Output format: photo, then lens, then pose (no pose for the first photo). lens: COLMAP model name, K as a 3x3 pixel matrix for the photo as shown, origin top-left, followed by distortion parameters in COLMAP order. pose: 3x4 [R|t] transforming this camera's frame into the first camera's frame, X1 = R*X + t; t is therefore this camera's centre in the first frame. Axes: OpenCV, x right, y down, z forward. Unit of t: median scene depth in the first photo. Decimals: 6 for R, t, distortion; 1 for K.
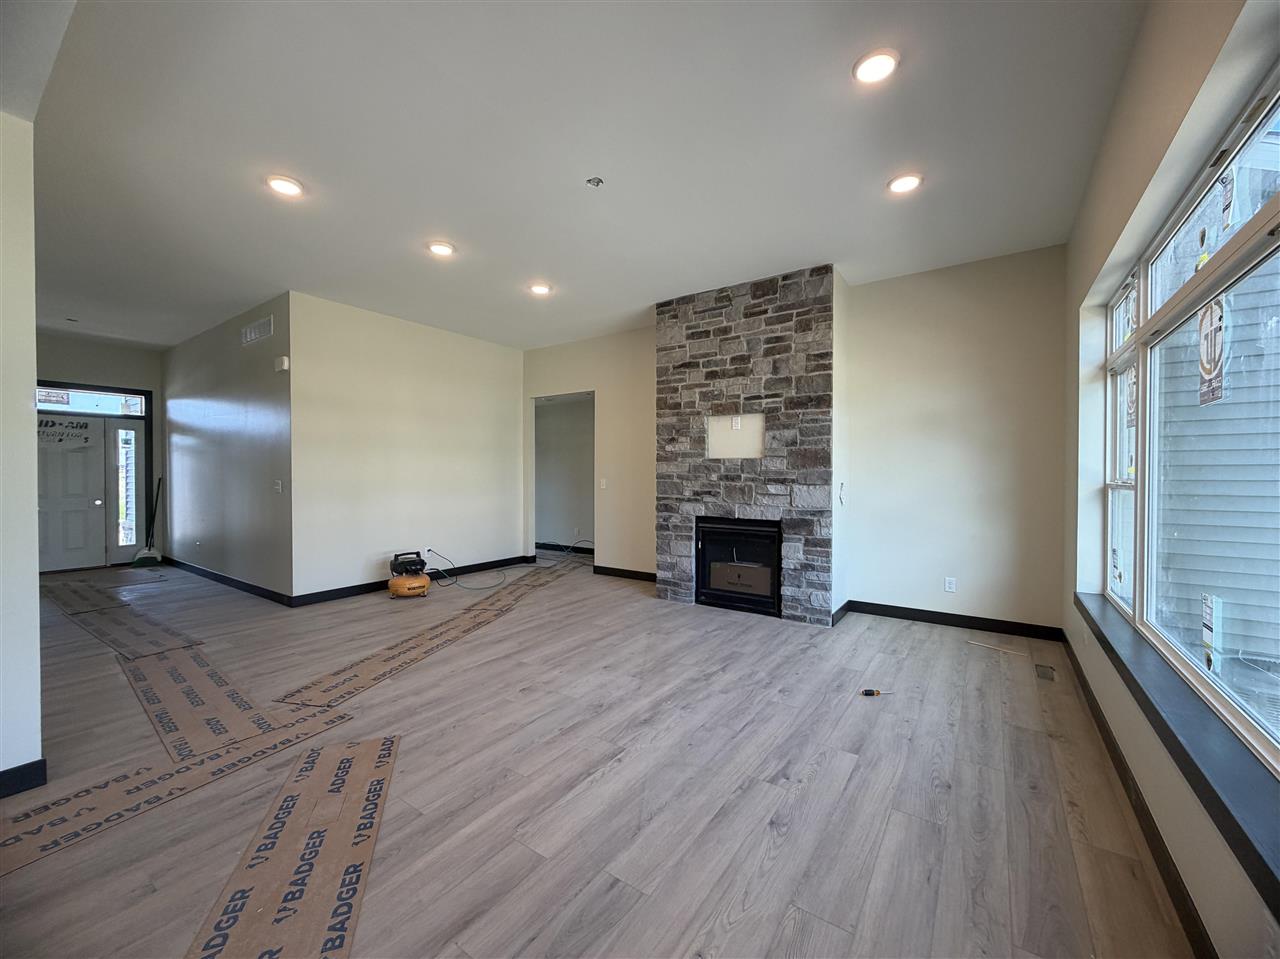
lens RADIAL K [[508.8, 0, 635.3], [0, 508.8, 479.5], [0, 0, 1]] dist [-0.000127, -0.000101]
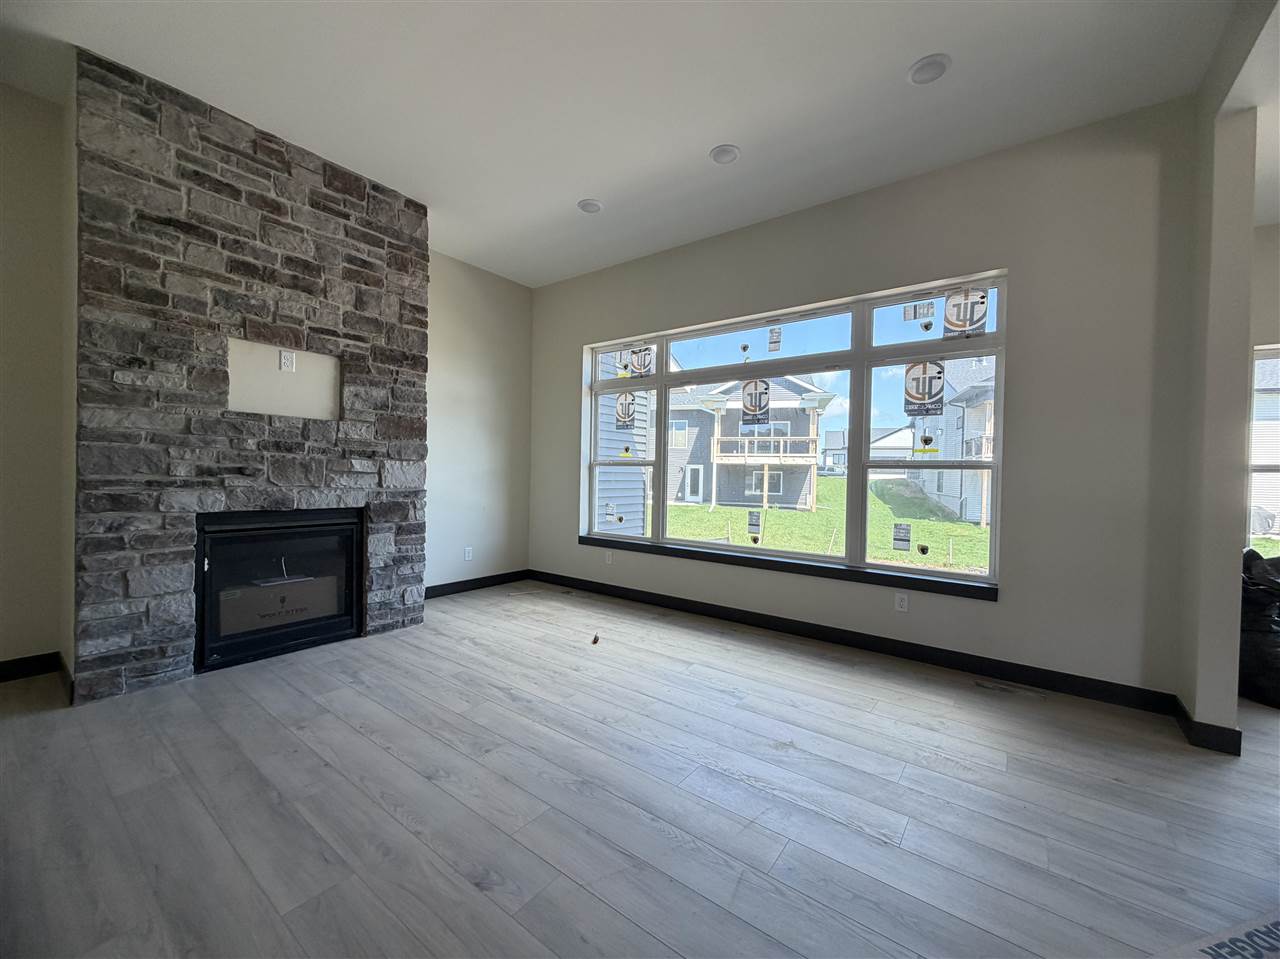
lens RADIAL K [[508.8, 0, 635.1], [0, 508.8, 479.2], [0, 0, 1]] dist [-0.000127, -0.000101]
pose [[0.044750, -0.010796, 0.998940, -0.458450], [-0.009322, 0.999894, 0.011224, 0.028210], [-0.998955, -0.009815, 0.044645, 0.579790]]
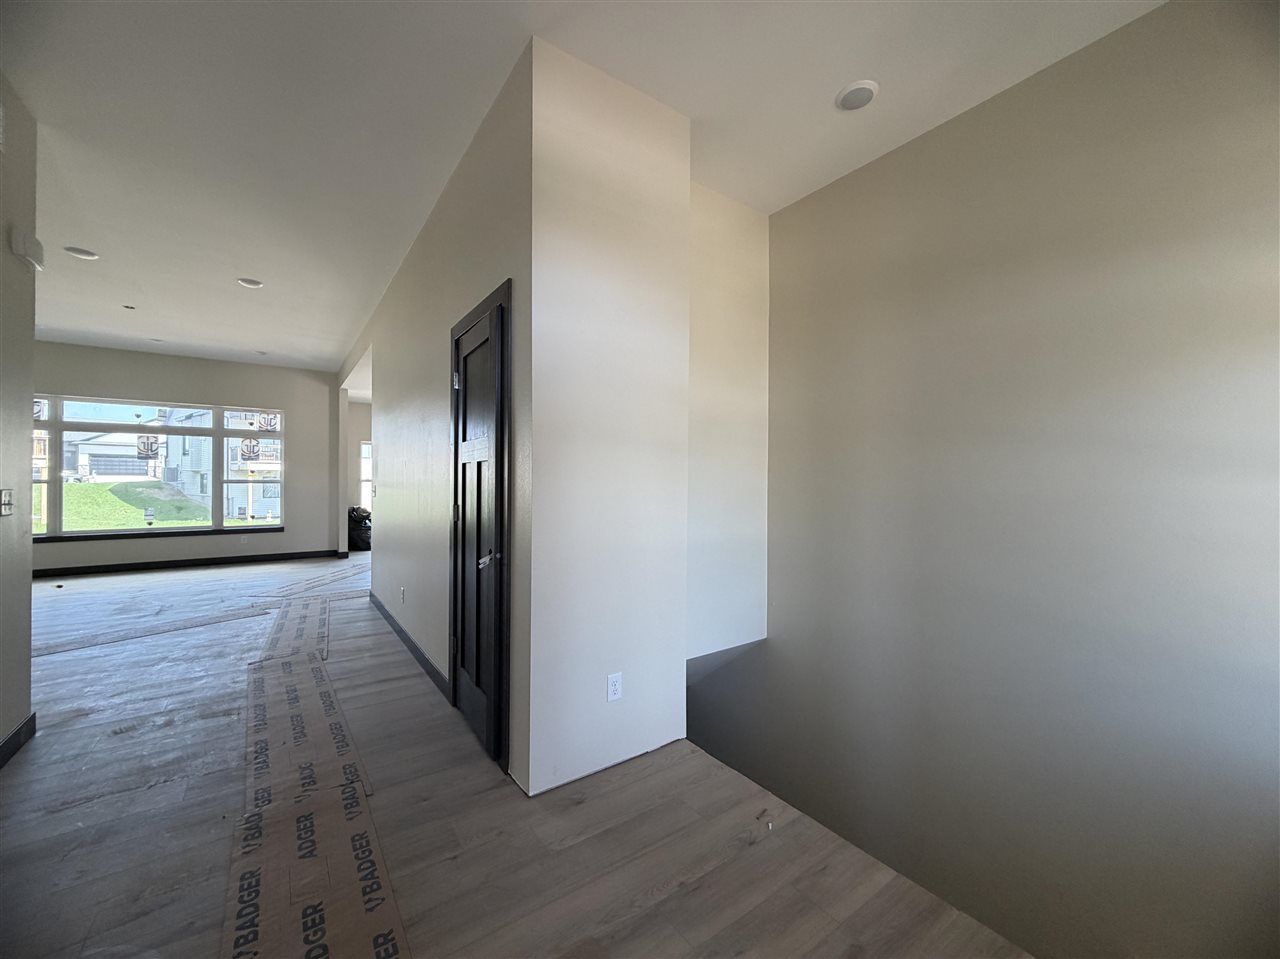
lens RADIAL K [[508.8, 0, 636.8], [0, 508.8, 480.9], [0, 0, 1]] dist [-0.000127, -0.000101]
pose [[-0.947230, -0.003636, 0.320535, -1.425691], [-0.000557, 0.999953, 0.009696, -0.005281], [-0.320555, 0.009005, -0.947187, 1.351281]]
